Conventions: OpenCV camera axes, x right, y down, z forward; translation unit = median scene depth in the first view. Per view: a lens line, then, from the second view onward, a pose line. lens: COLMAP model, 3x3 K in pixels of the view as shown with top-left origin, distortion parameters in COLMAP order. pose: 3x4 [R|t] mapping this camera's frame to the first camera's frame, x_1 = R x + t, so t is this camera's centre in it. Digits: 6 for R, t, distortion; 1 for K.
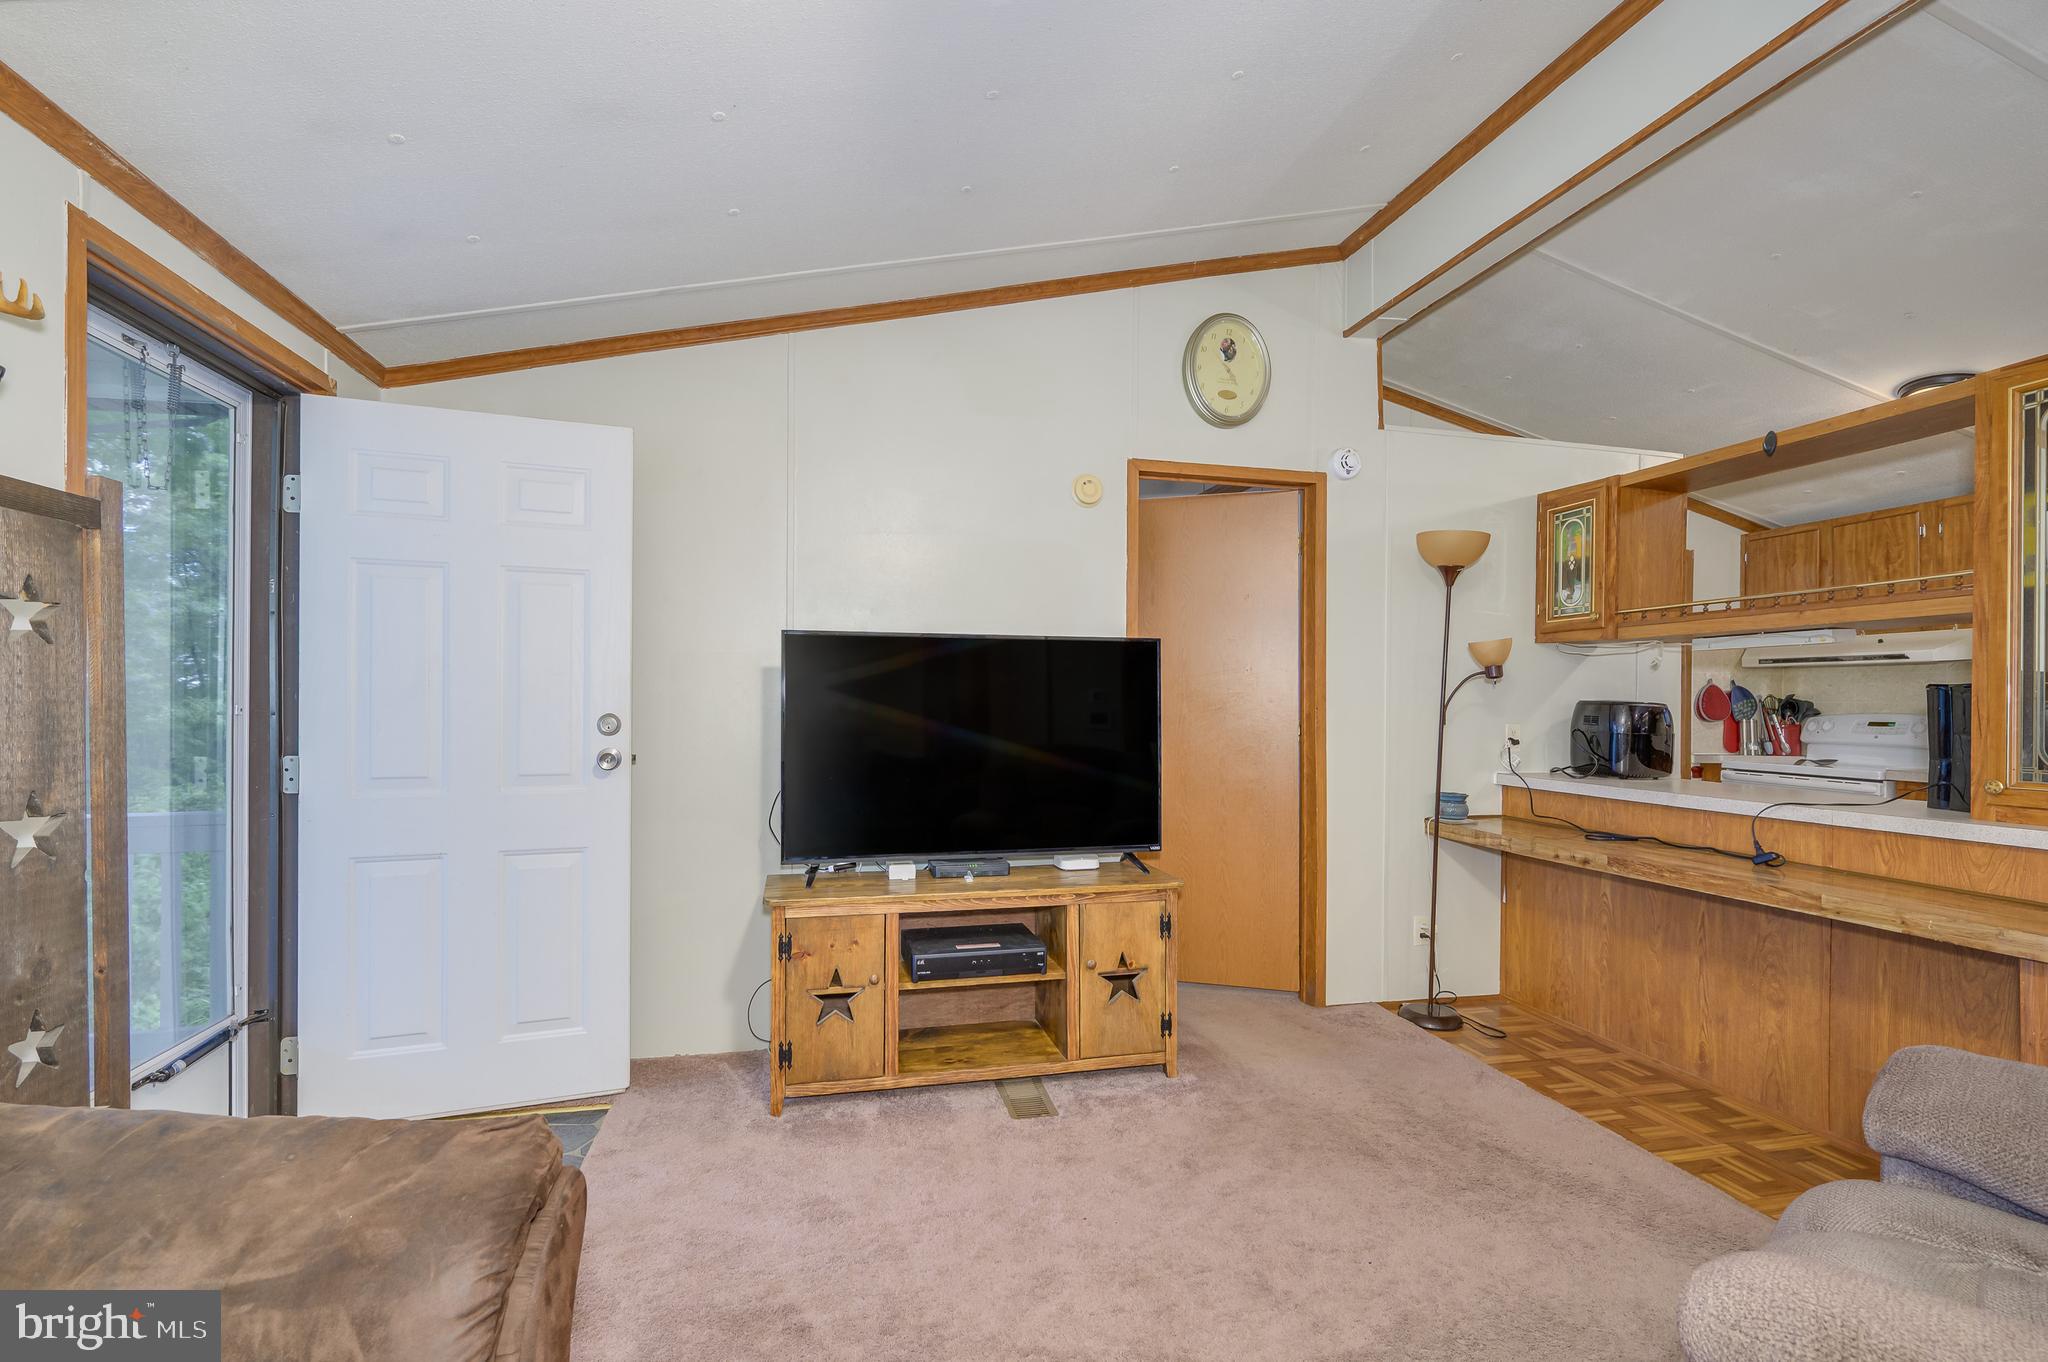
lens RADIAL K [[889.3, 0, 999.6], [0, 889.3, 702.4], [0, 0, 1]] dist [0.000220, 0.000122]
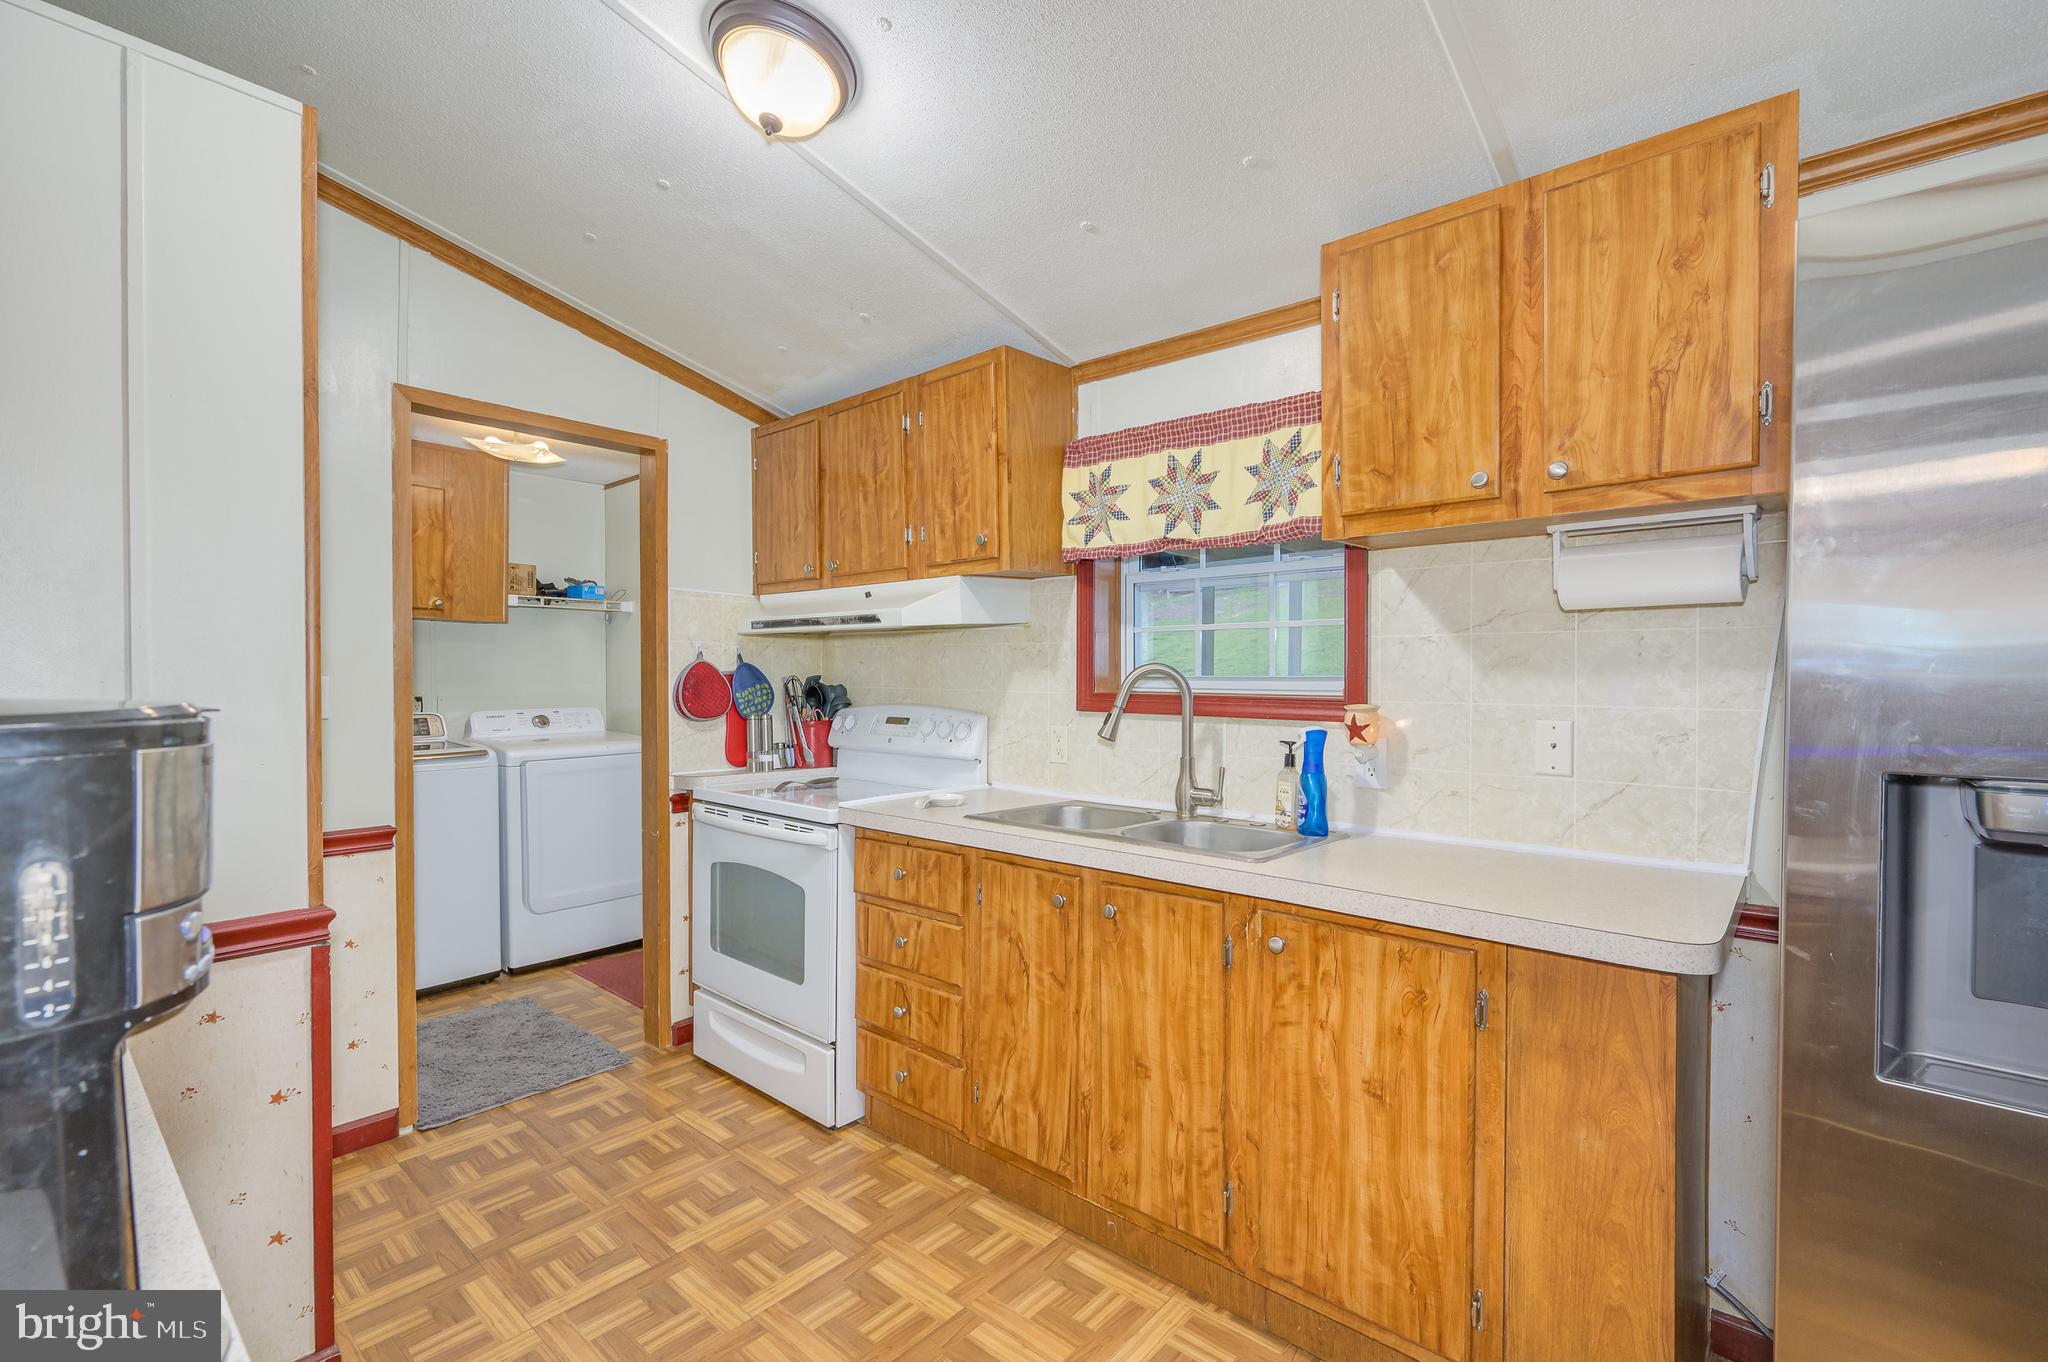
lens RADIAL K [[895.5, 0, 994.6], [0, 895.5, 684.4], [0, 0, 1]] dist [0.000169, -0.000104]
pose [[0.819089, -0.017664, 0.573395, 0.902044], [0.009302, 0.999803, 0.017513, -0.019420], [-0.573592, -0.009011, 0.819092, 0.547545]]
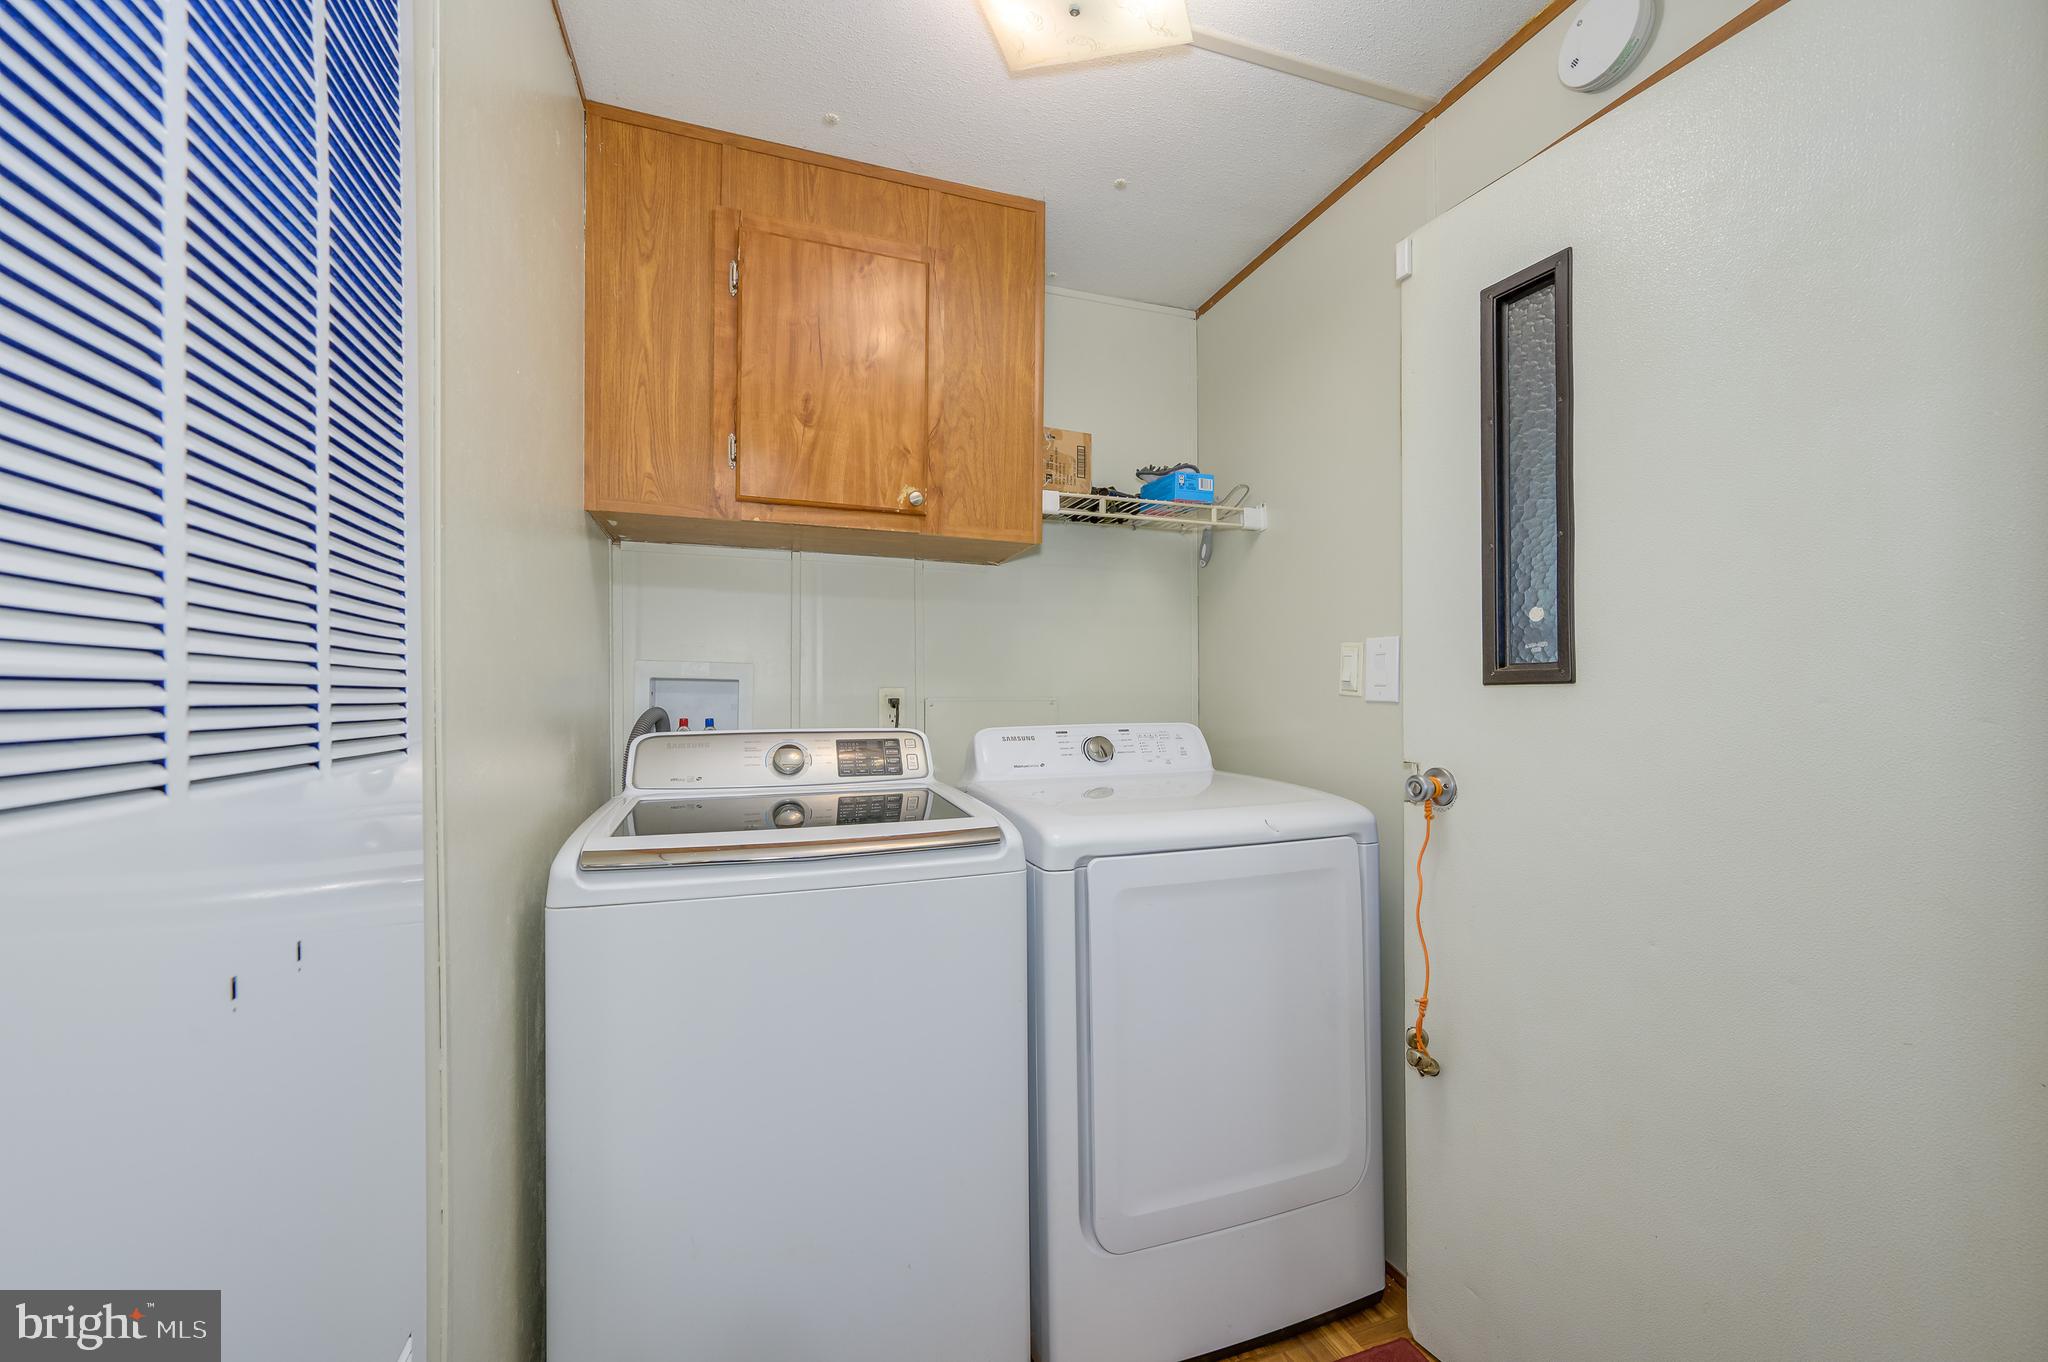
lens RADIAL K [[790.1, 0, 1024.0], [0, 790.1, 681.0], [0, 0, 1]] dist [0.000242, 0.000006]
pose [[0.992982, -0.014692, 0.117347, 0.985143], [0.017136, 0.999656, -0.019843, 0.010998], [-0.117015, 0.021715, 0.992893, 1.410324]]
